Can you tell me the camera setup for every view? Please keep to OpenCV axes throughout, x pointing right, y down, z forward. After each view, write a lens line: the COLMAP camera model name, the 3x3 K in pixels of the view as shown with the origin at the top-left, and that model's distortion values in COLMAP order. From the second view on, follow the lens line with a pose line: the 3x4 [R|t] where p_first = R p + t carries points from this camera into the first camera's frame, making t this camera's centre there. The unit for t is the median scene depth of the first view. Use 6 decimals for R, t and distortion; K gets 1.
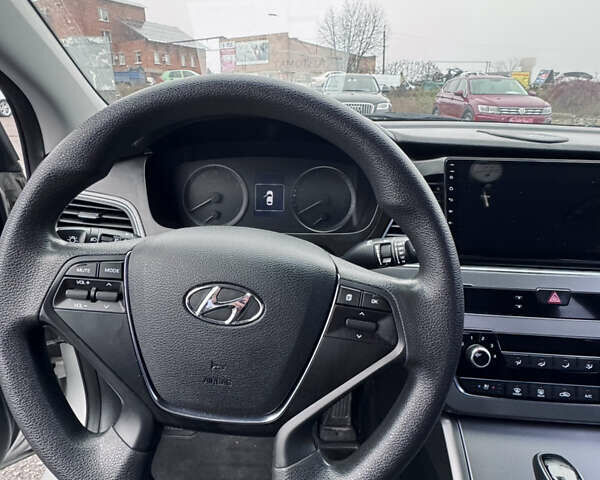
lens RADIAL K [[384.9, 0, 298.3], [0, 384.9, 232.0], [0, 0, 1]] dist [-0.007081, 0.005212]
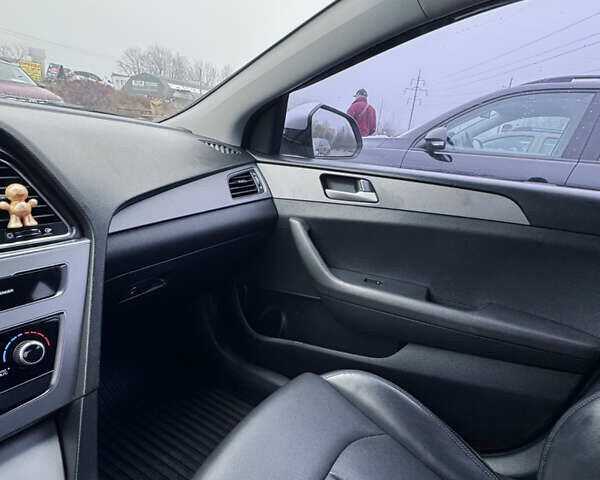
lens RADIAL K [[384.9, 0, 300.7], [0, 384.9, 236.4], [0, 0, 1]] dist [-0.007081, 0.005212]
pose [[0.474046, -0.188617, 0.860061, 0.461015], [0.170074, 0.978006, 0.120742, 0.072279], [-0.863919, 0.089037, 0.495699, -0.015803]]
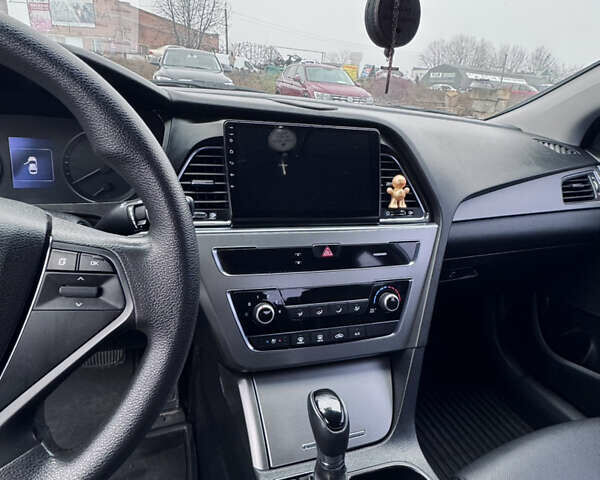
lens RADIAL K [[384.9, 0, 299.9], [0, 384.9, 235.8], [0, 0, 1]] dist [-0.007081, 0.005212]
pose [[0.927506, -0.069220, 0.367344, 0.132310], [0.049562, 0.996802, 0.062692, 0.036316], [-0.370509, -0.039941, 0.927970, 0.003125]]
